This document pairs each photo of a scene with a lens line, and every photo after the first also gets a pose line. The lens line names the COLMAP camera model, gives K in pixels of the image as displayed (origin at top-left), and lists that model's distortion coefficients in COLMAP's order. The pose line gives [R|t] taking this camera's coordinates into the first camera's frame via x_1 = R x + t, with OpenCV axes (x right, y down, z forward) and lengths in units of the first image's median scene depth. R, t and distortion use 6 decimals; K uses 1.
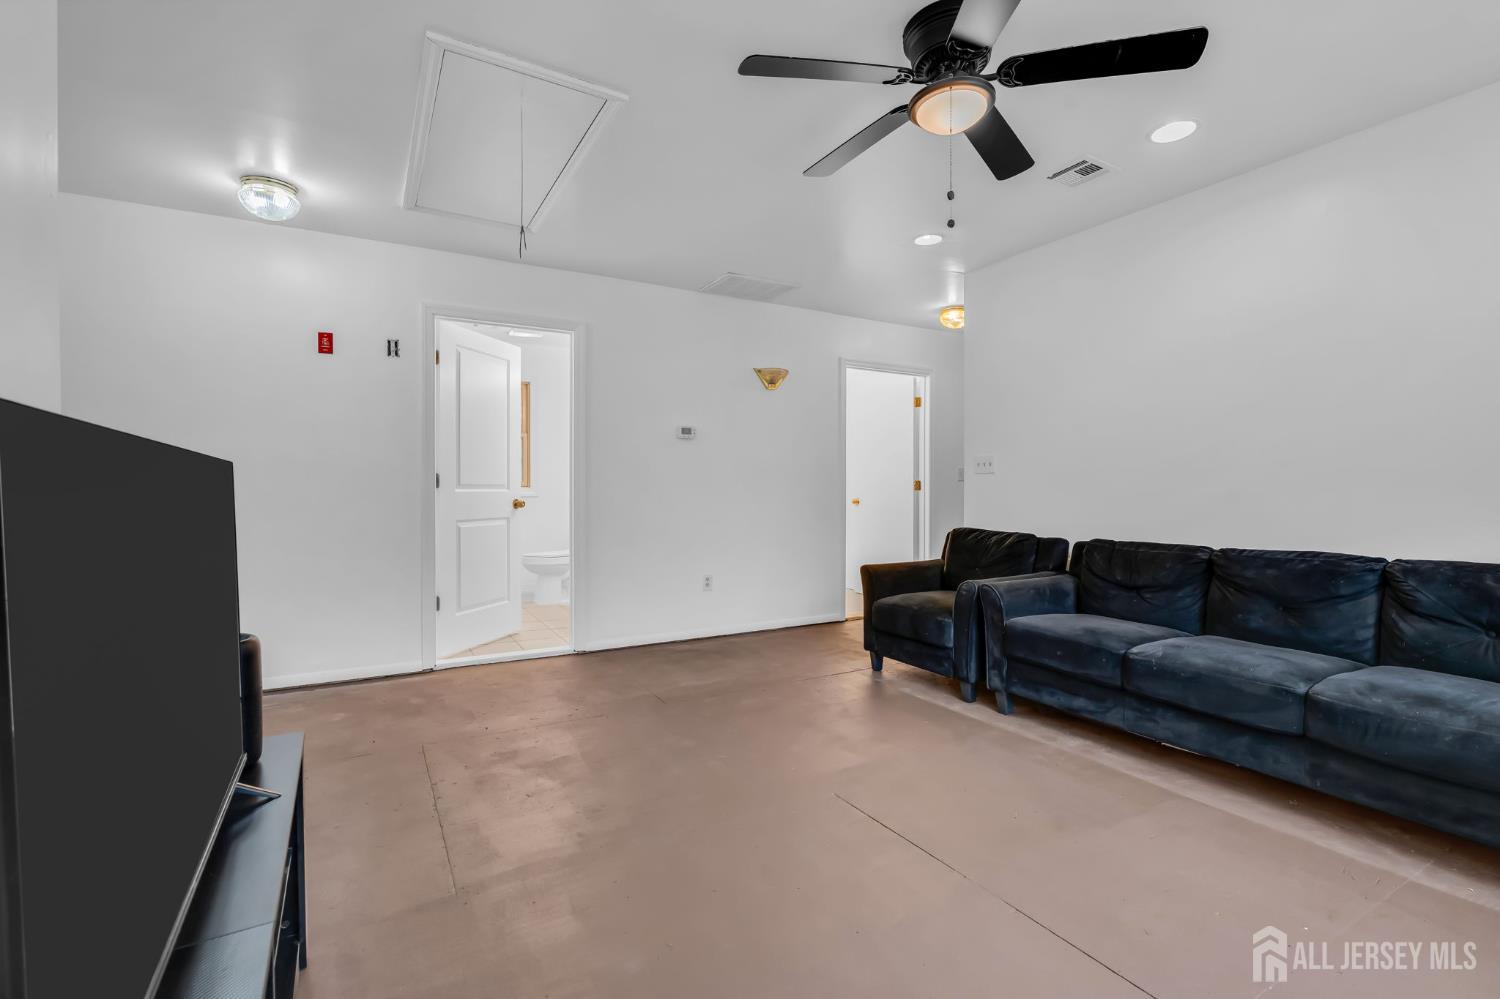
lens RADIAL K [[679.3, 0, 754.7], [0, 679.3, 498.2], [0, 0, 1]] dist [0.004726, 0.001342]
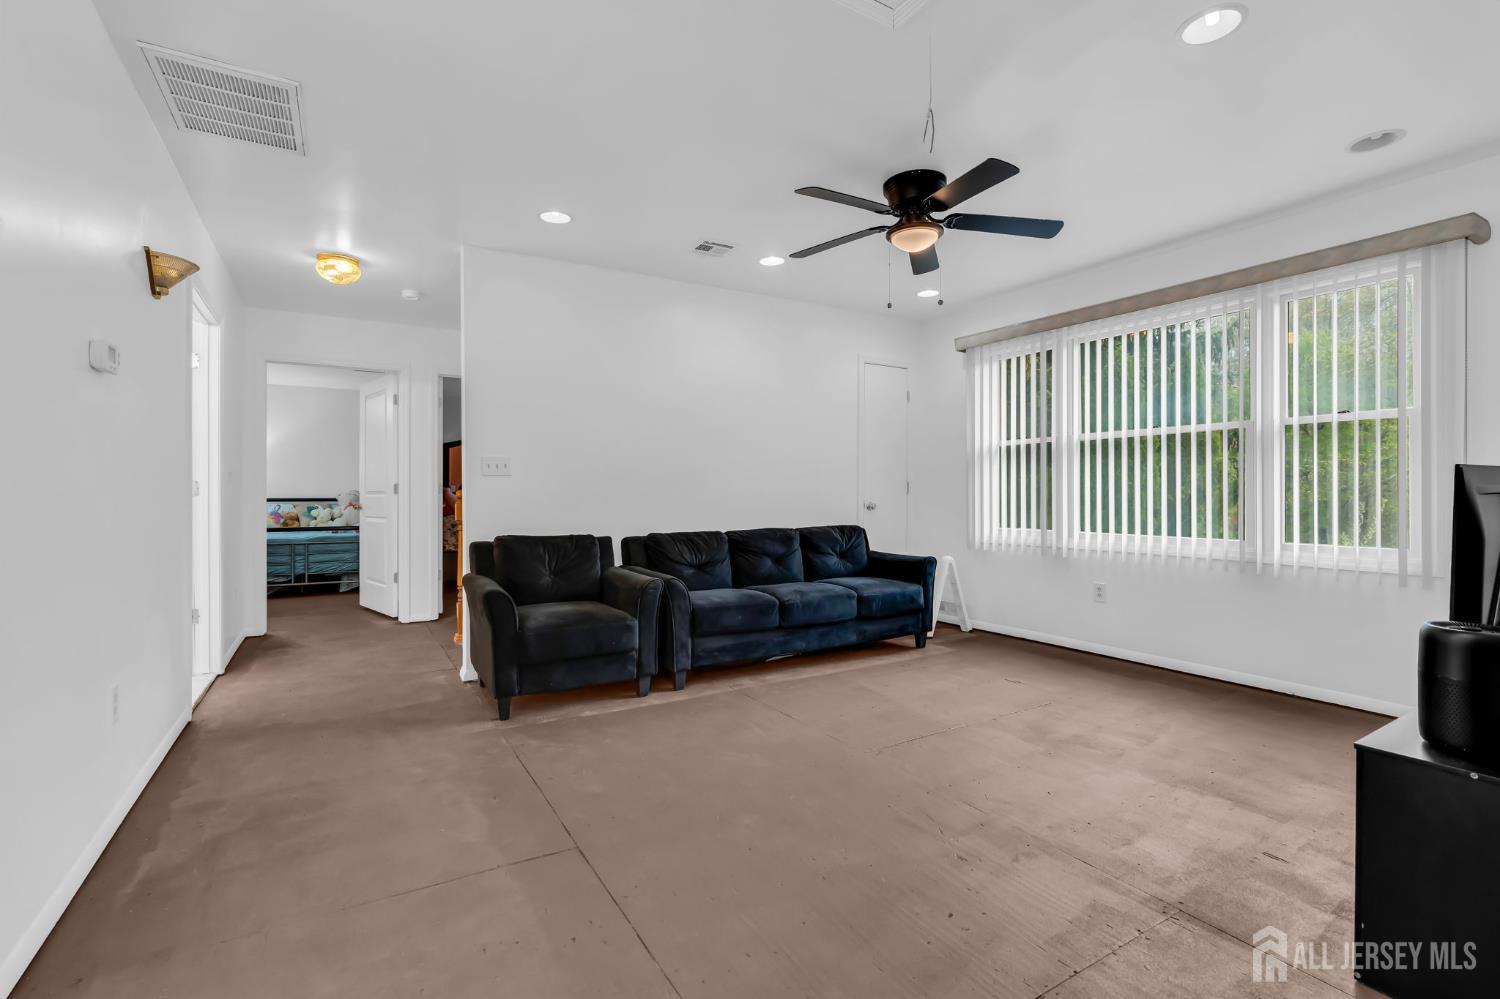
lens RADIAL K [[679.3, 0, 753.9], [0, 679.3, 491.5], [0, 0, 1]] dist [0.004726, 0.001342]
pose [[-0.010536, -0.008033, 0.999912, -0.846305], [0.010645, 0.999910, 0.008146, -0.027515], [-0.999888, 0.010730, -0.010449, 0.956325]]
